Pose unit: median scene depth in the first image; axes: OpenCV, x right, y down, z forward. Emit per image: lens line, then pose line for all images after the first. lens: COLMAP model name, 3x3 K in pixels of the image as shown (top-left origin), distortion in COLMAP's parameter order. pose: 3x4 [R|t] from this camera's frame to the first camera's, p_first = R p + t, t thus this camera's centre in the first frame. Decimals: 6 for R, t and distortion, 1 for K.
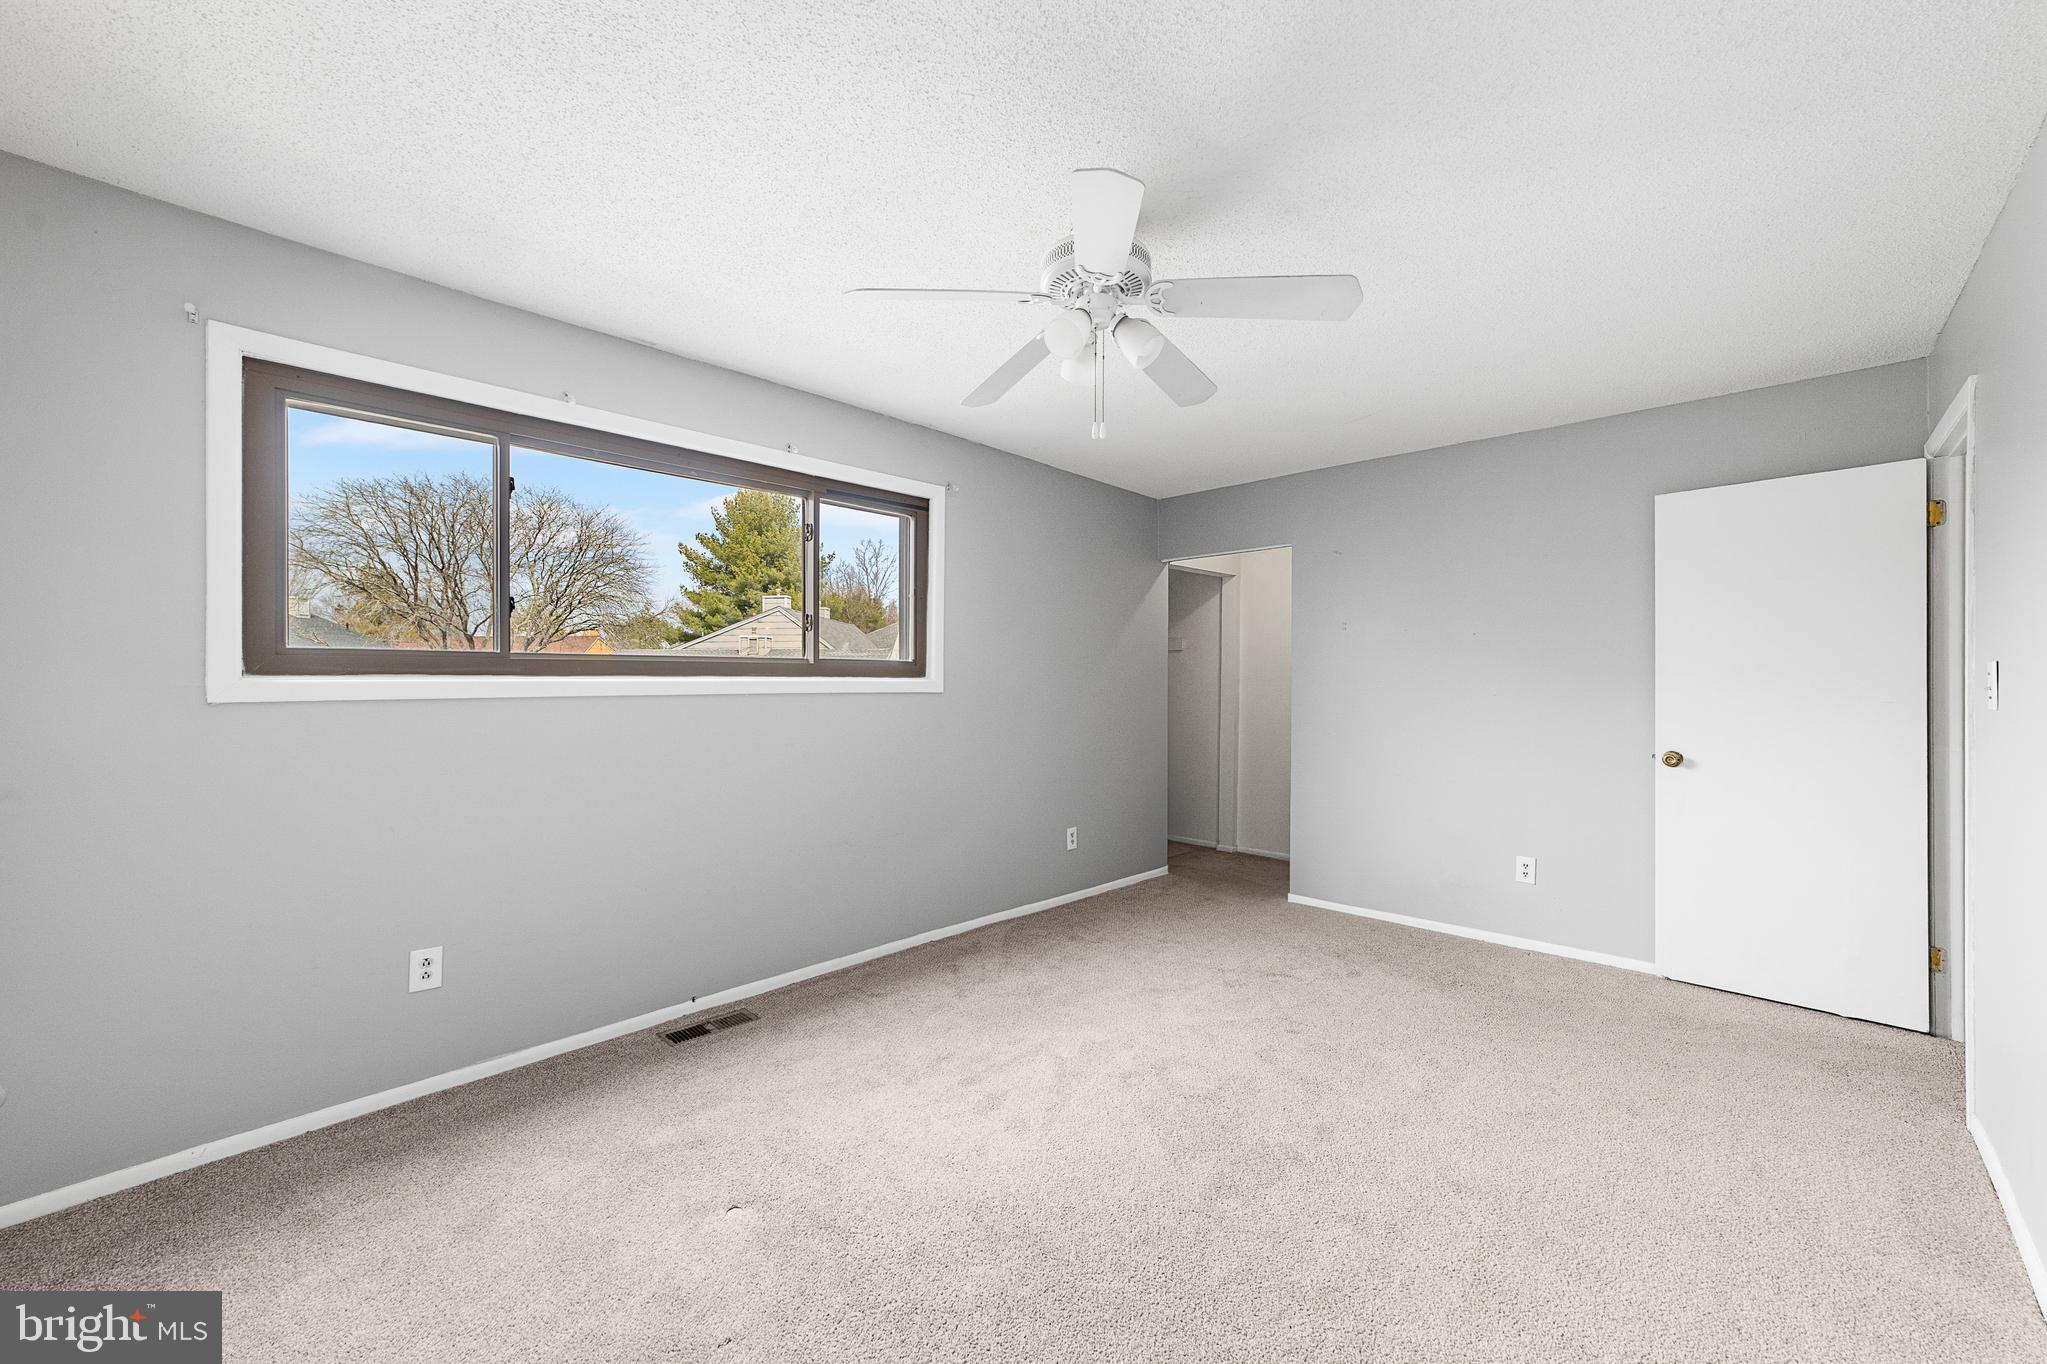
lens RADIAL K [[828.5, 0, 1023.5], [0, 828.5, 682.0], [0, 0, 1]] dist [0.012053, 0.010243]
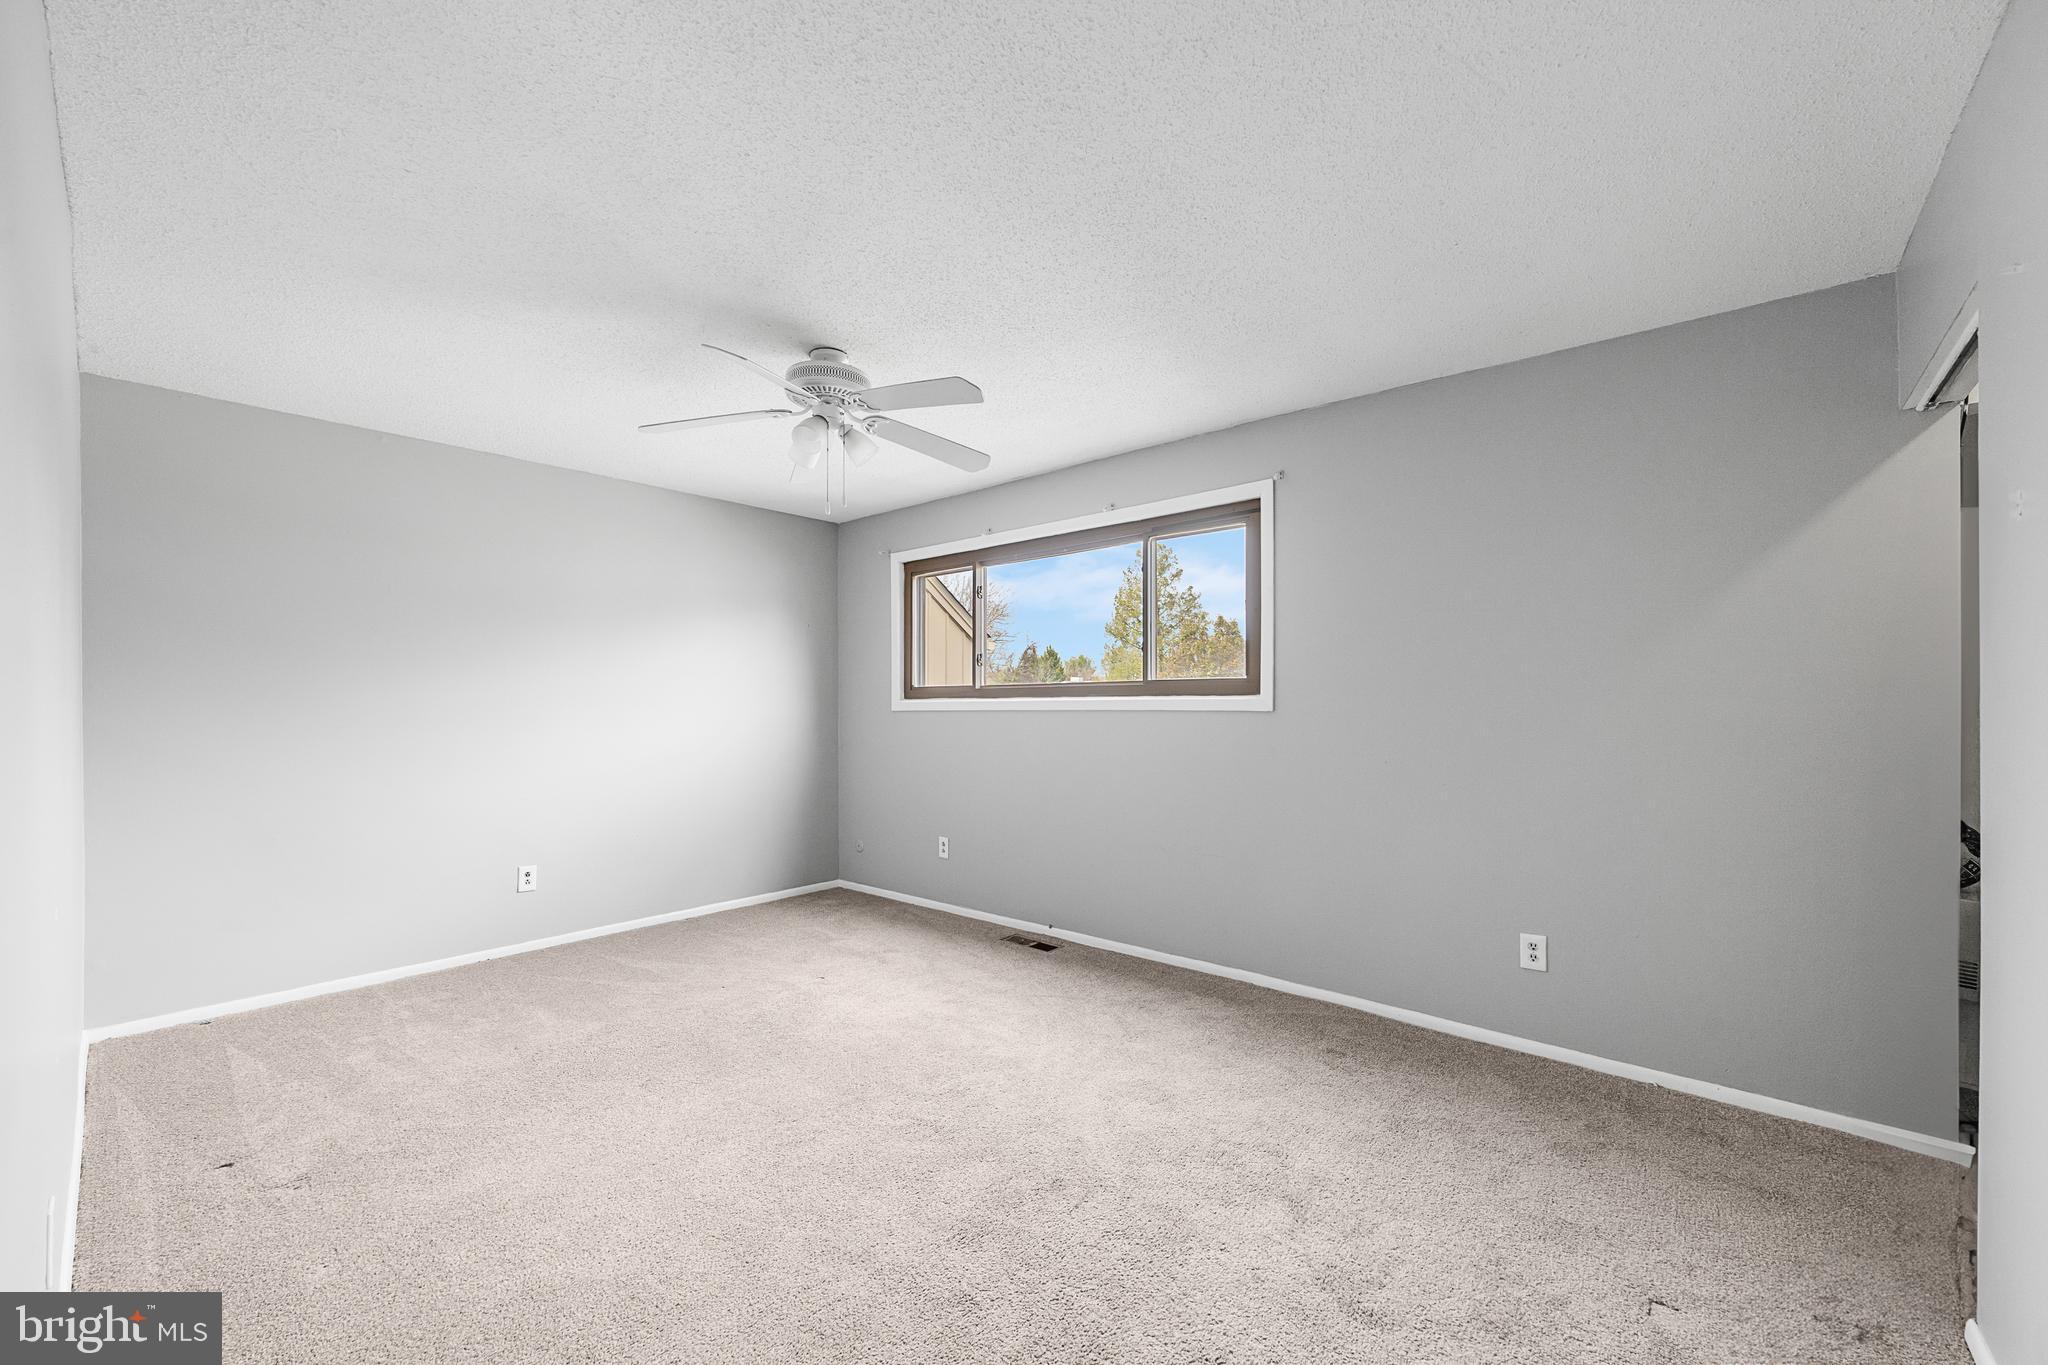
lens RADIAL K [[793.9, 0, 1028.0], [0, 793.9, 693.6], [0, 0, 1]] dist [-0.020057, 0.009129]
pose [[0.054307, -0.004919, -0.998512, 0.791629], [0.010119, 0.999939, -0.004376, -0.006386], [0.998473, -0.009866, 0.054354, 0.747913]]
